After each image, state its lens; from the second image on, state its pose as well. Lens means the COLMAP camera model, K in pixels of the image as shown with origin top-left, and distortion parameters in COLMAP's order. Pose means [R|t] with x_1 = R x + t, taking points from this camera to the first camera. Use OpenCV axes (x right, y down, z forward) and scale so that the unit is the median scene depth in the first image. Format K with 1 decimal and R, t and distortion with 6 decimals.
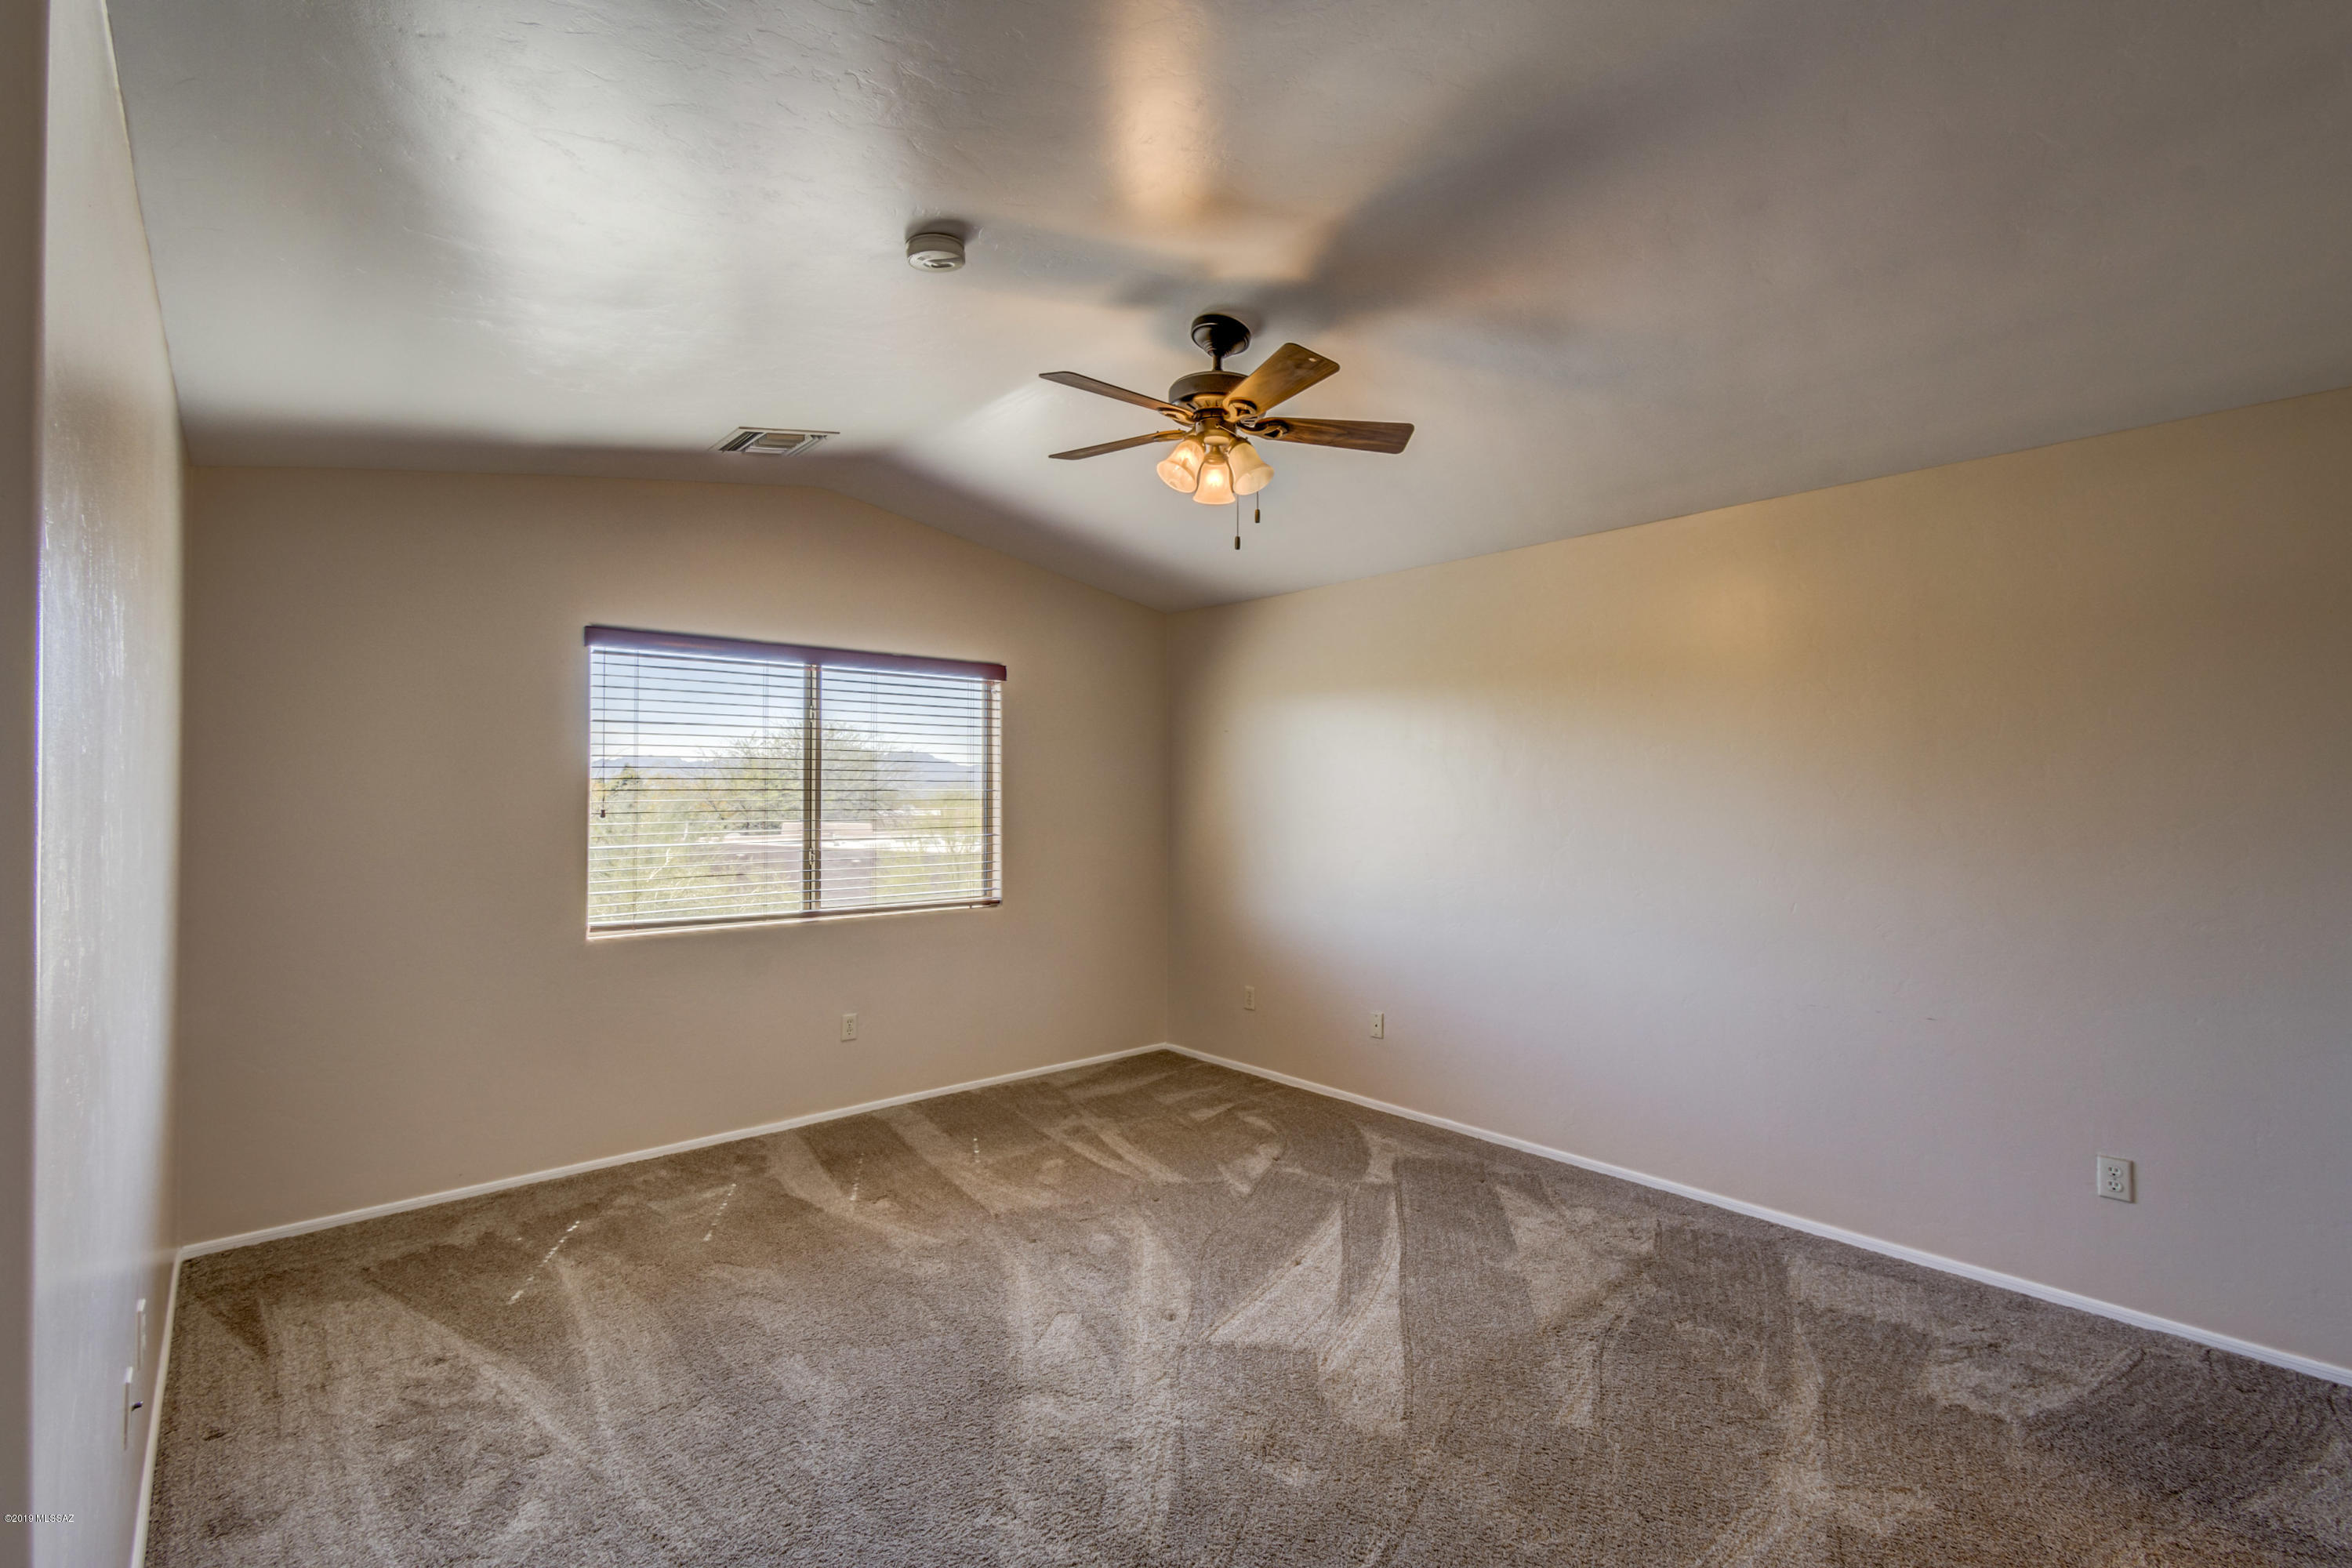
lens RADIAL K [[1044.3, 0, 1184.1], [0, 1044.3, 784.5], [0, 0, 1]] dist [0.018869, -0.008144]
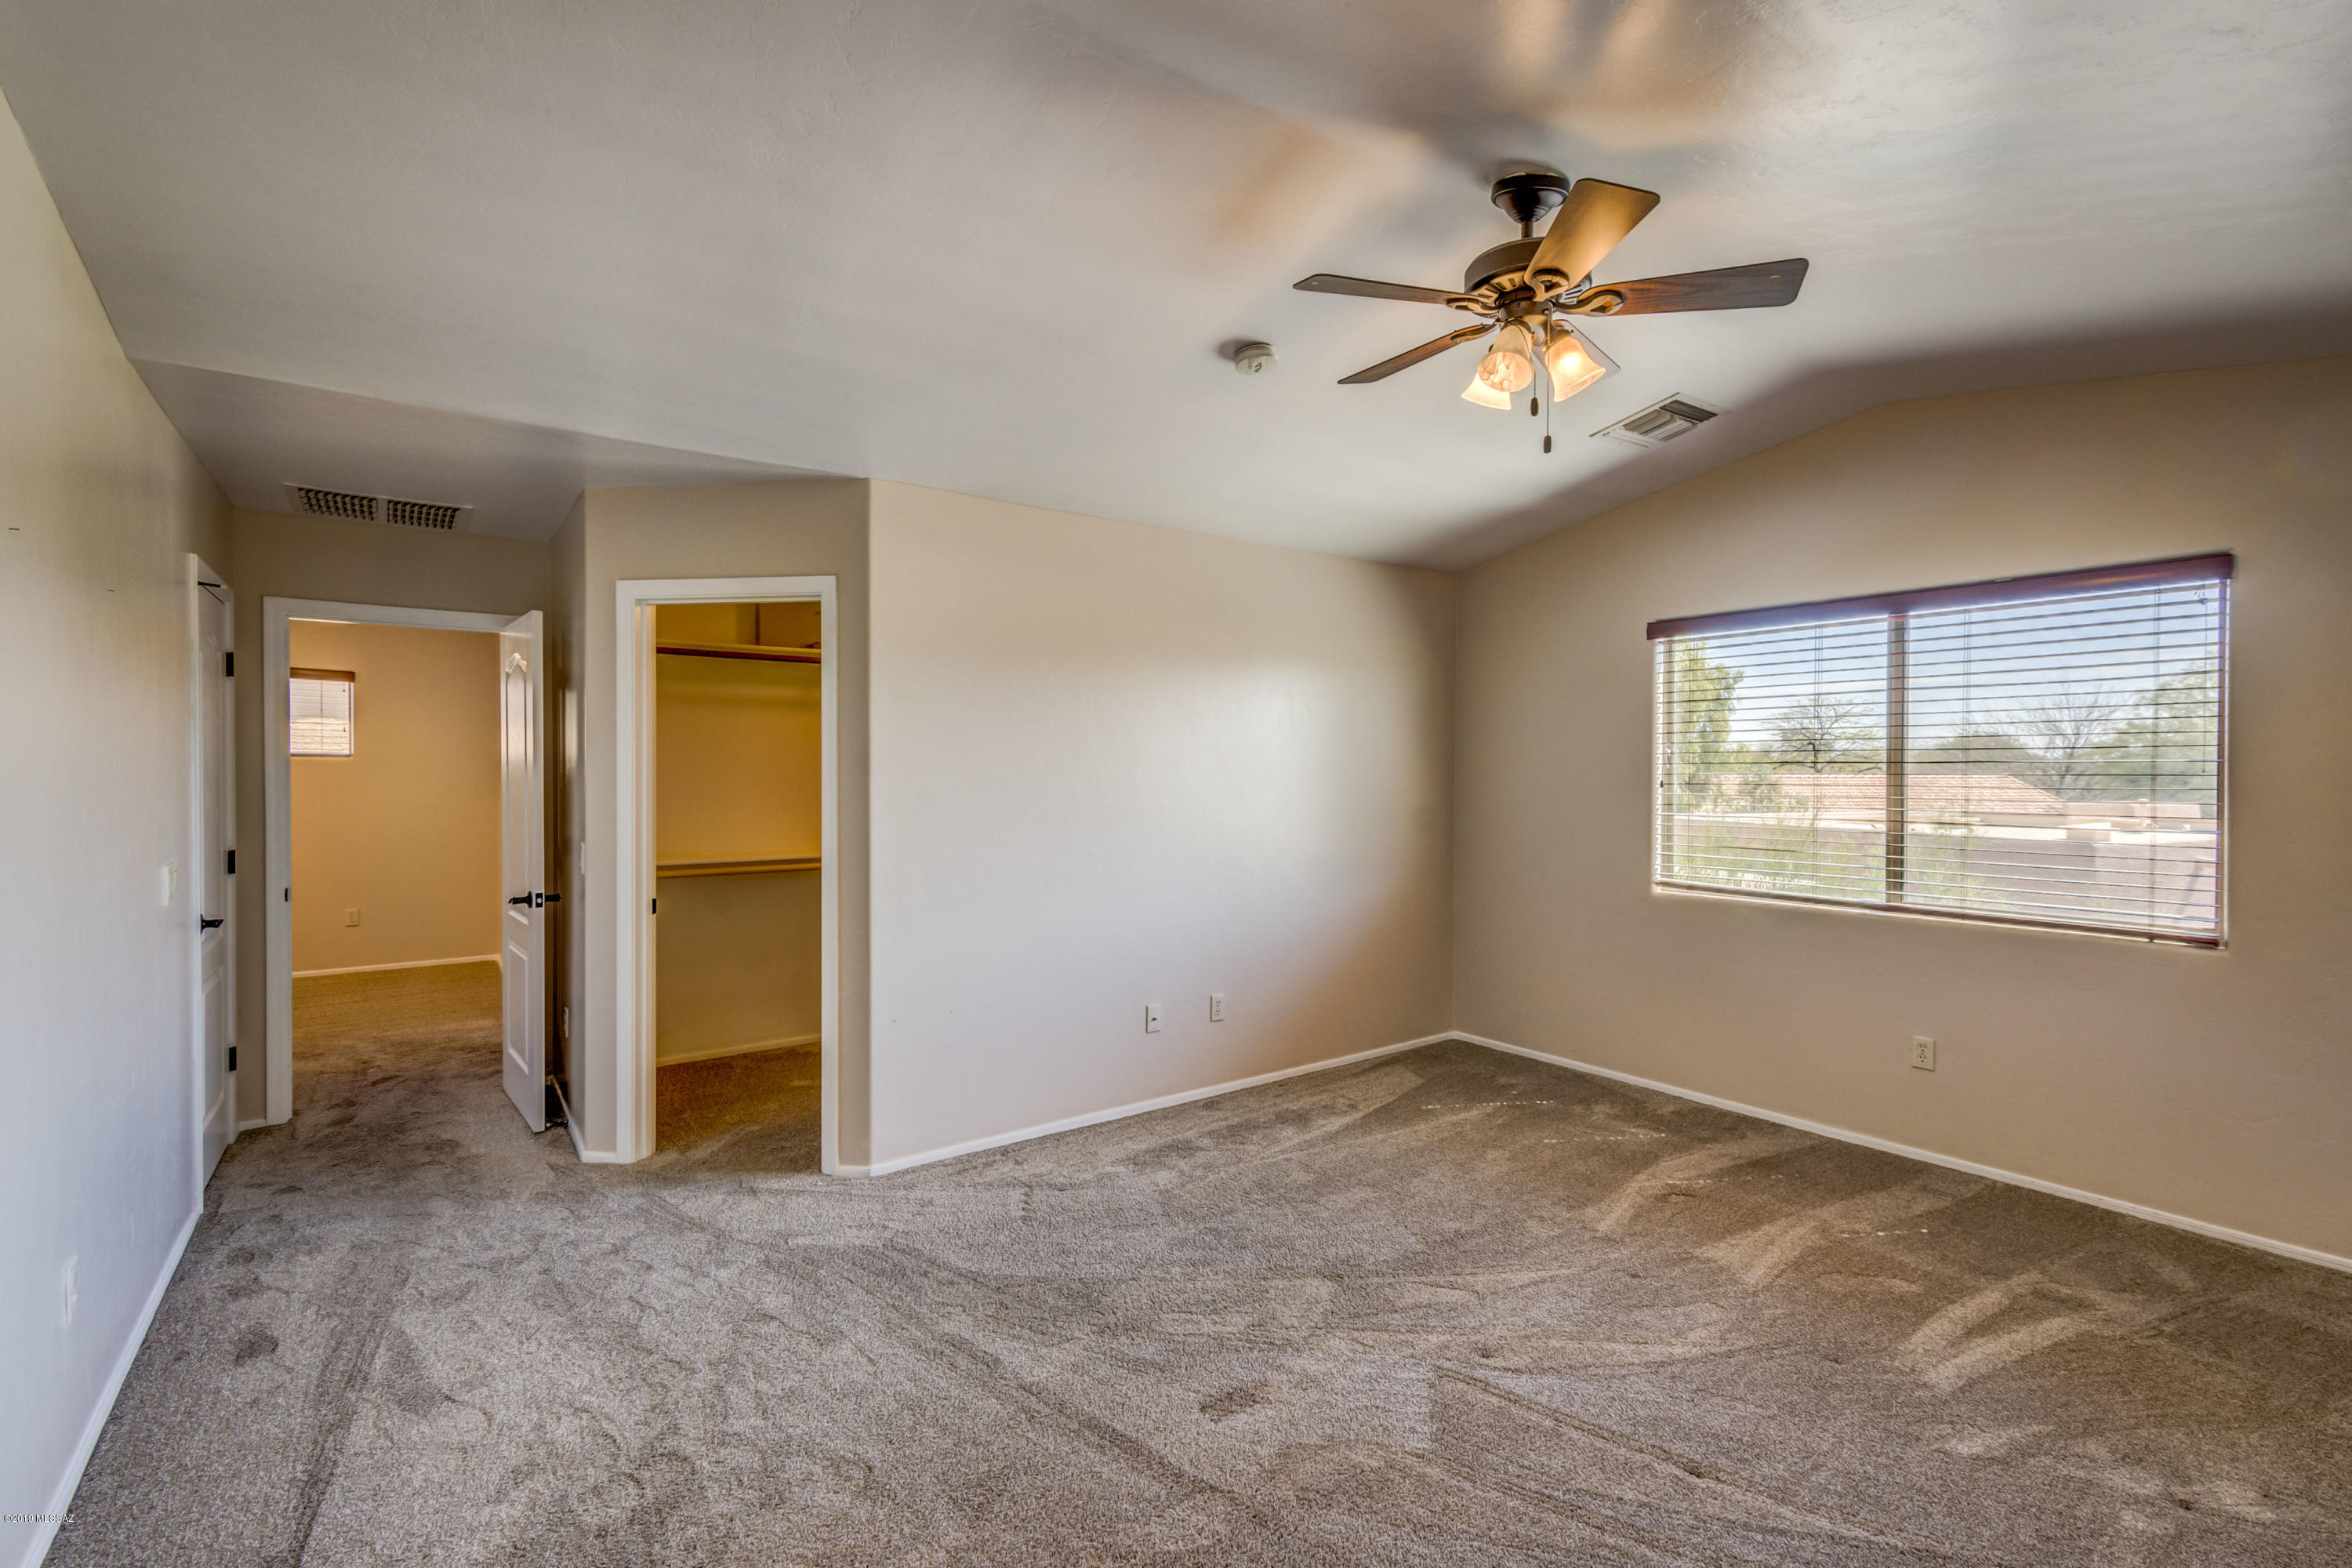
lens RADIAL K [[1044.3, 0, 1193.4], [0, 1044.3, 787.3], [0, 0, 1]] dist [0.018869, -0.008144]
pose [[-0.090634, 0.017754, -0.995726, 0.625608], [0.011228, 0.999796, 0.016805, 0.005860], [0.995821, -0.009657, -0.090814, 0.589002]]
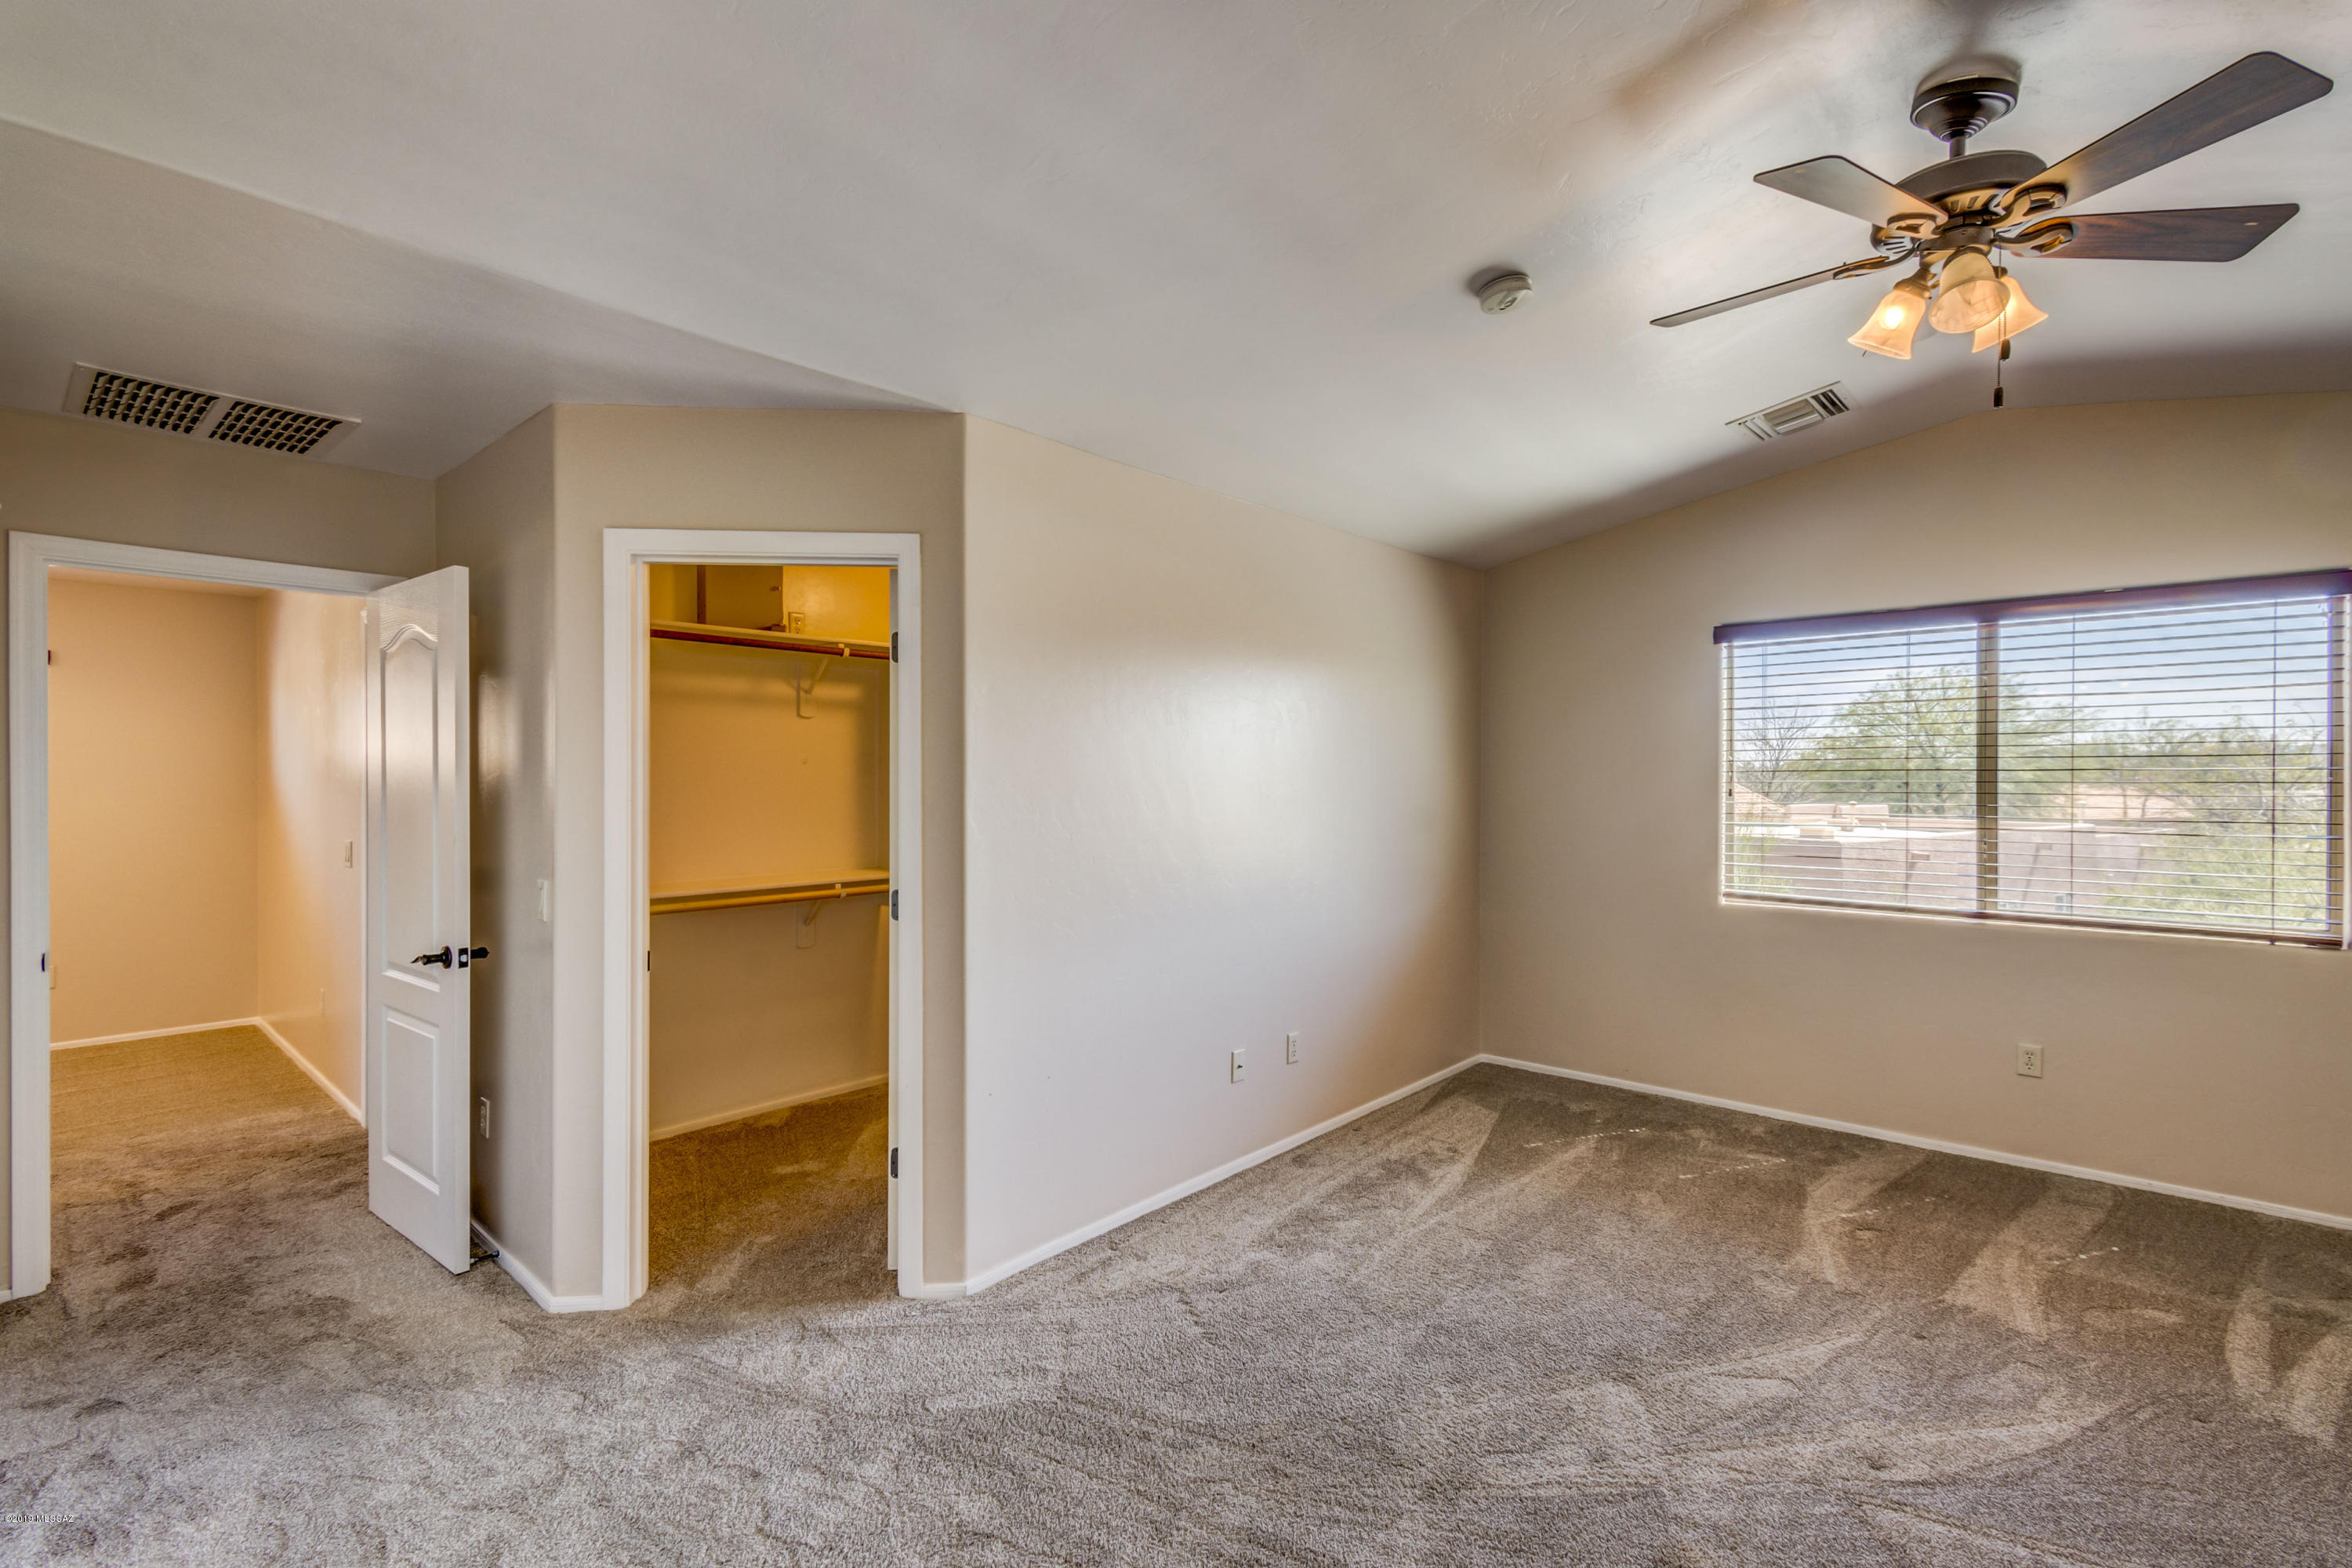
lens RADIAL K [[1044.3, 0, 1192.1], [0, 1044.3, 786.0], [0, 0, 1]] dist [0.018869, -0.008144]
pose [[0.116884, 0.009275, -0.993102, 0.480389], [0.012805, 0.999859, 0.010846, 0.001164], [0.993063, -0.013985, 0.116749, 0.299108]]
